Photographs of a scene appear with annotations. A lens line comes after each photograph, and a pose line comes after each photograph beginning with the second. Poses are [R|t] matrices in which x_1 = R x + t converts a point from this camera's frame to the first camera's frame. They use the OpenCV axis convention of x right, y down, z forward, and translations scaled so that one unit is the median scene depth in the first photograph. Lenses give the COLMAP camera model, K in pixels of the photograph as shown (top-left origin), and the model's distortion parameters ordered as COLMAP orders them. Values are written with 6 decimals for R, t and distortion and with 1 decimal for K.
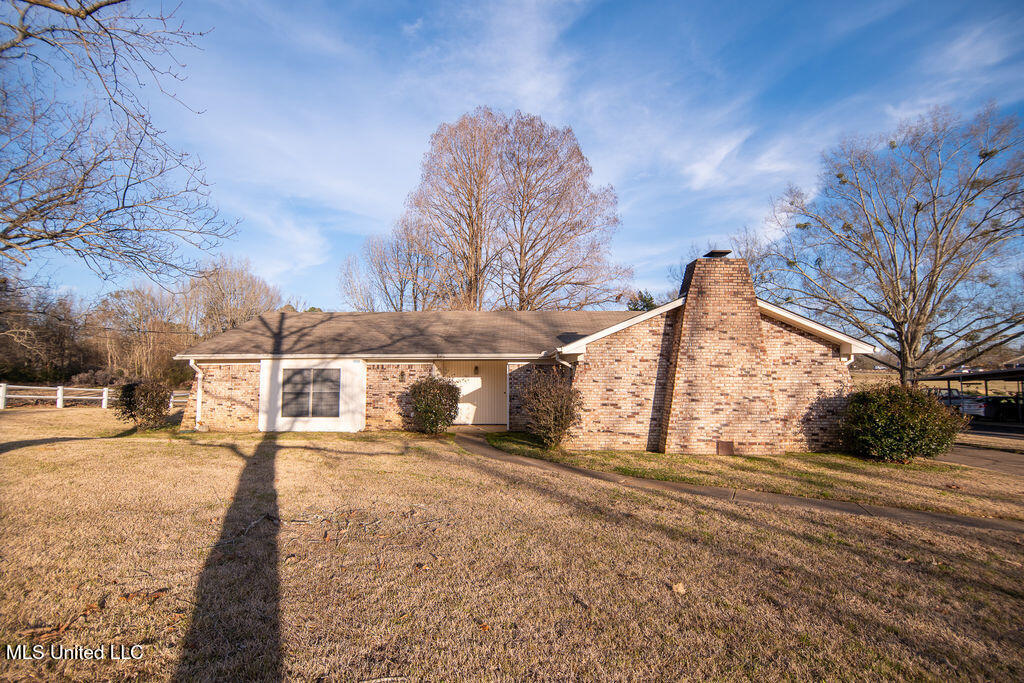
lens RADIAL K [[476.5, 0, 504.3], [0, 476.5, 366.0], [0, 0, 1]] dist [-0.012906, -0.000332]
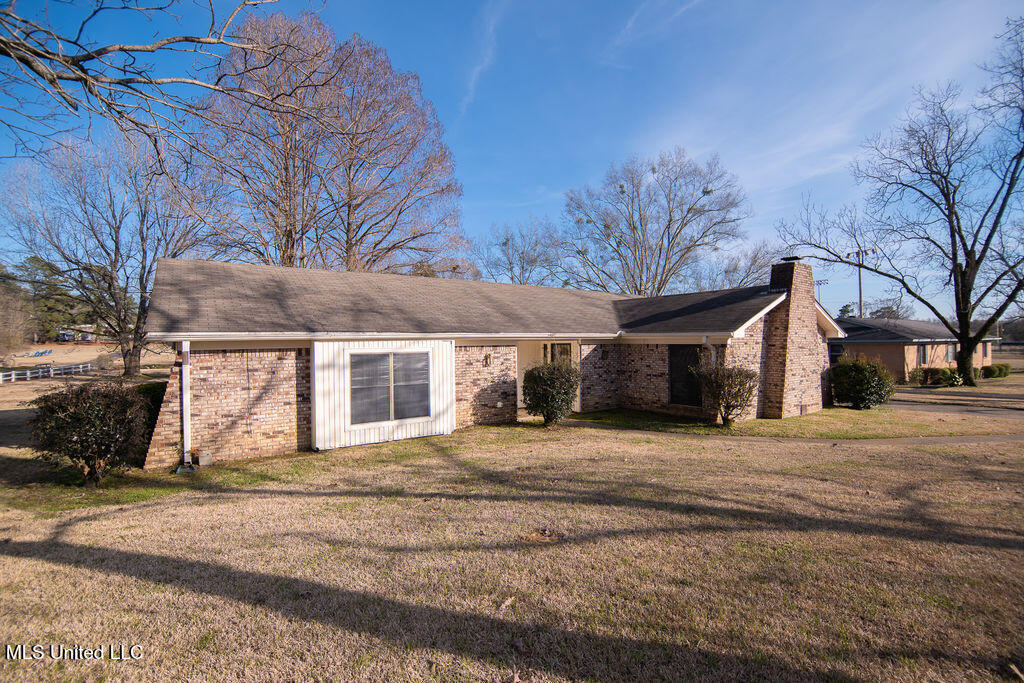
lens RADIAL K [[469.7, 0, 512.0], [0, 469.7, 341.5], [0, 0, 1]] dist [-0.001392, -0.000171]
pose [[0.787665, -0.005422, 0.616080, -0.700423], [-0.001722, 0.999938, 0.011001, -0.020137], [-0.616102, -0.009726, 0.787606, 0.327843]]
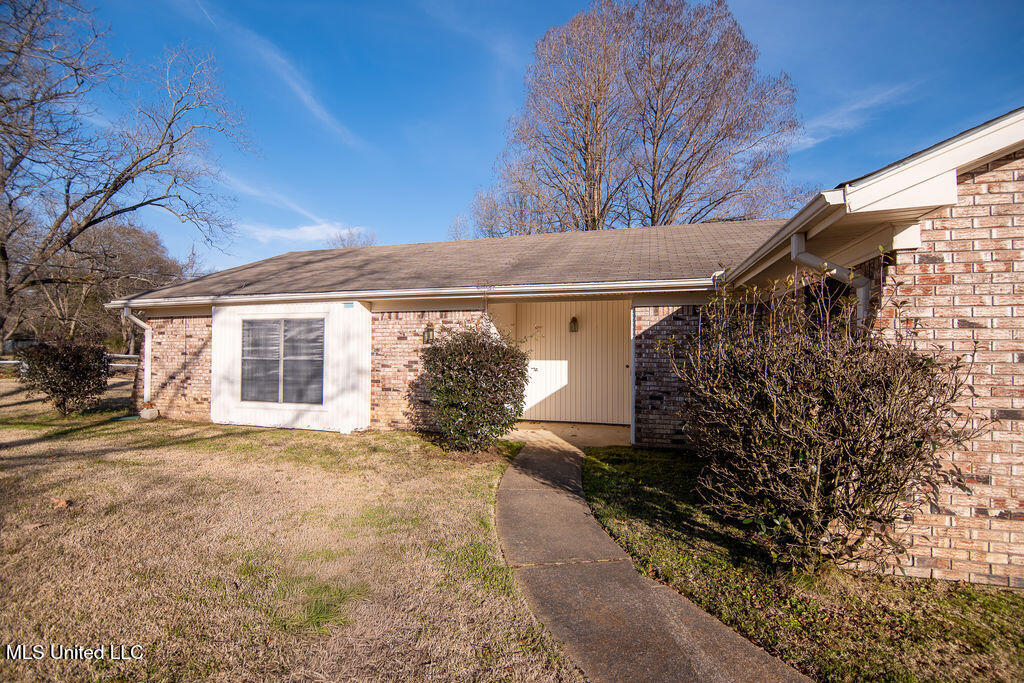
lens RADIAL K [[469.7, 0, 512.0], [0, 469.7, 341.5], [0, 0, 1]] dist [-0.001392, -0.000171]
pose [[0.968655, 0.001432, -0.248407, 0.007441], [-0.000604, 0.999994, 0.003411, 0.030705], [0.248411, -0.003154, 0.968650, 0.516566]]
